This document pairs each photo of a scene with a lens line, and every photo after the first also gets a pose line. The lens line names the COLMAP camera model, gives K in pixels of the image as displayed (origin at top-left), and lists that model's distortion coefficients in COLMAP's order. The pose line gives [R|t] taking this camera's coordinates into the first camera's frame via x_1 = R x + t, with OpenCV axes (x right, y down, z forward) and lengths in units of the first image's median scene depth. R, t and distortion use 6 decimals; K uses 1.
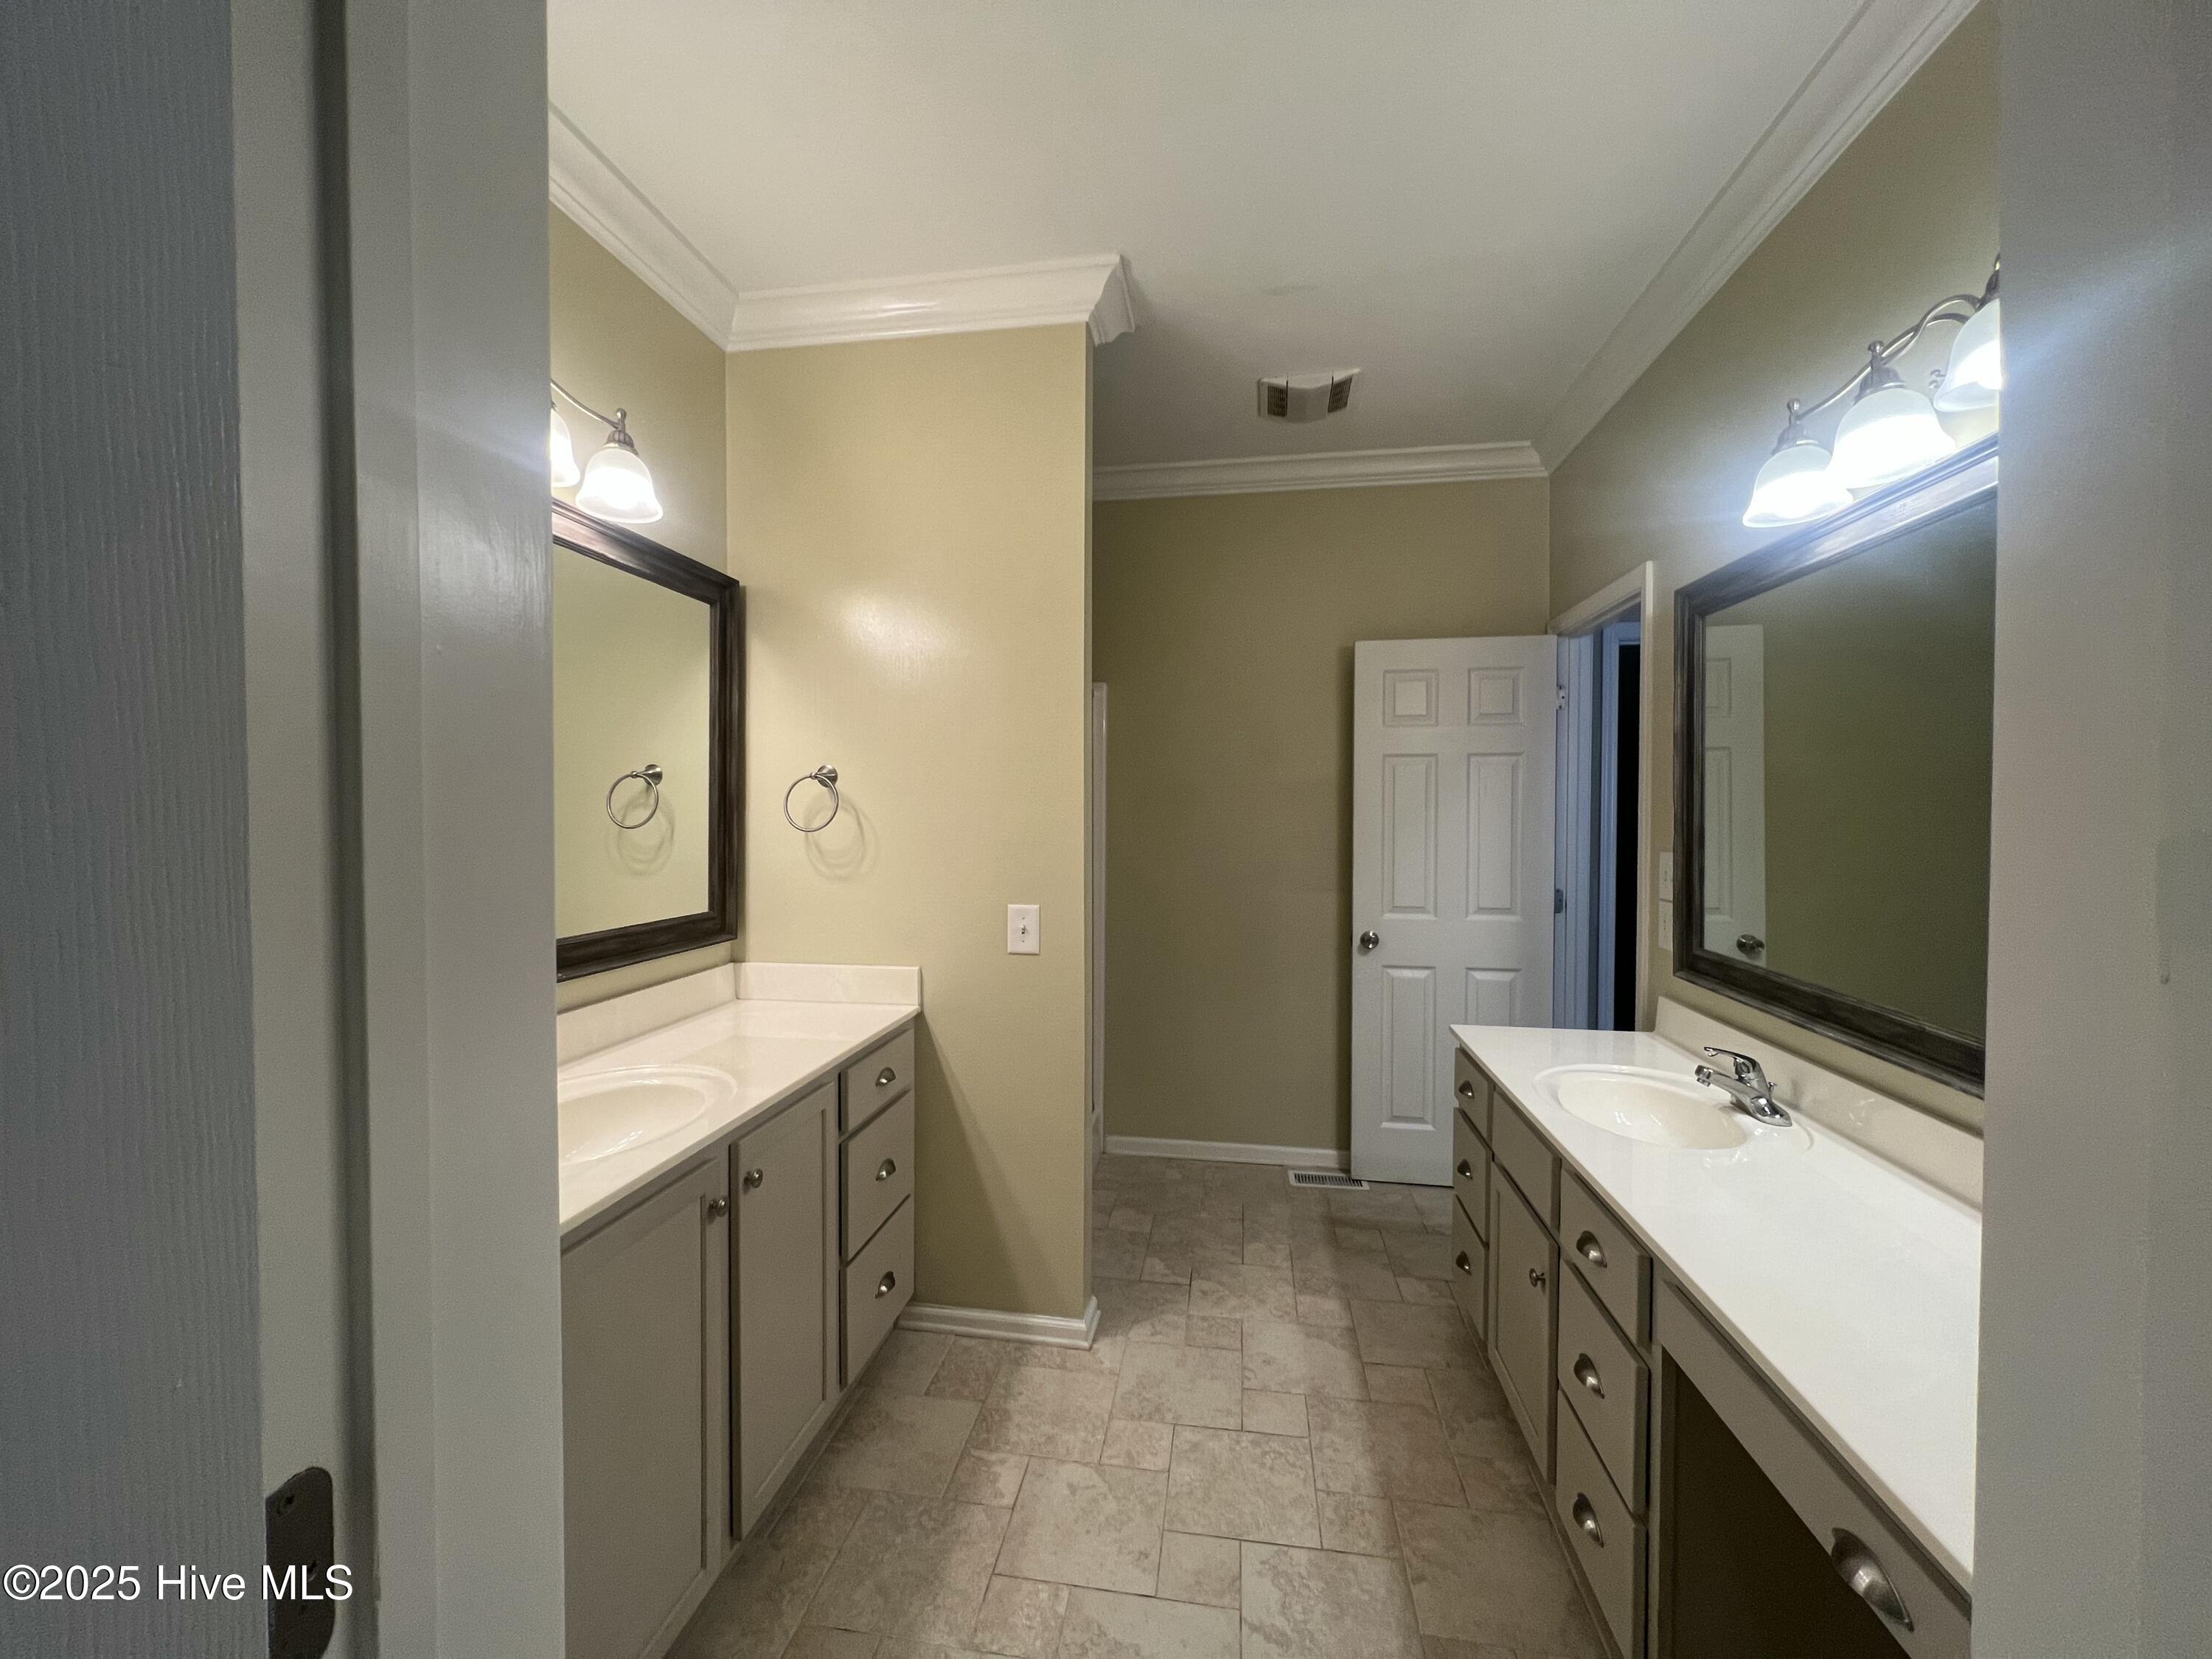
lens RADIAL K [[887.2, 0, 1098.3], [0, 887.2, 823.4], [0, 0, 1]] dist [-0.003780, 0.000754]
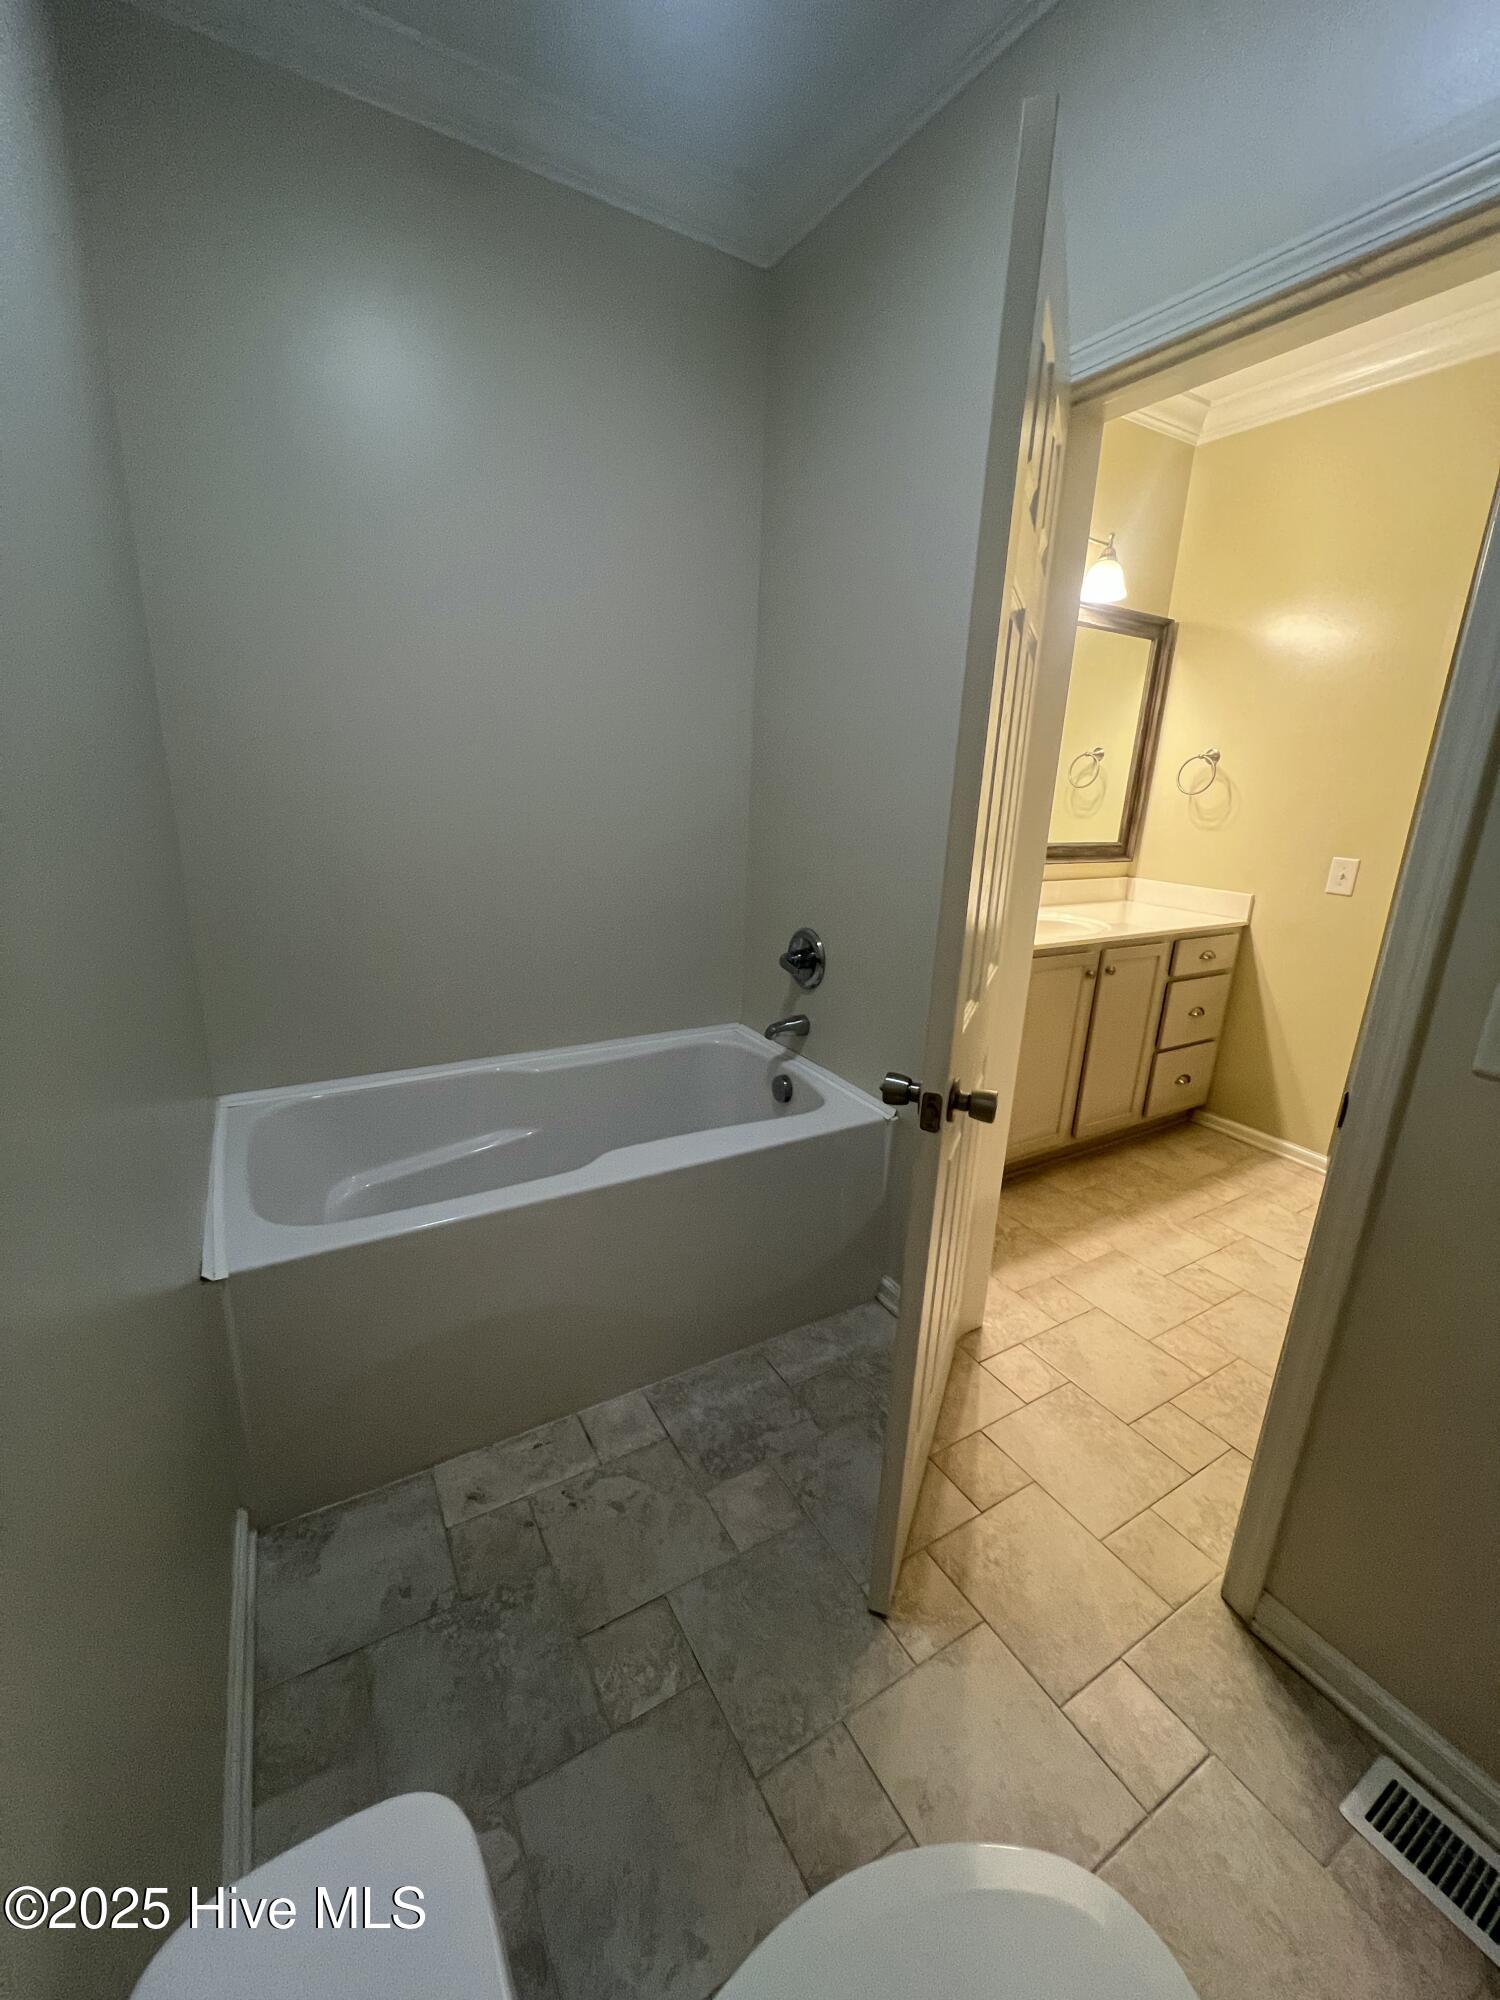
lens RADIAL K [[802.2, 0, 745.0], [0, 802.2, 993.5], [0, 0, 1]] dist [-0.003780, 0.000754]
pose [[0.640994, 0.228123, -0.732862, 0.271581], [-0.050782, 0.965324, 0.256066, 0.026122], [0.765864, -0.126921, 0.630352, -0.500156]]
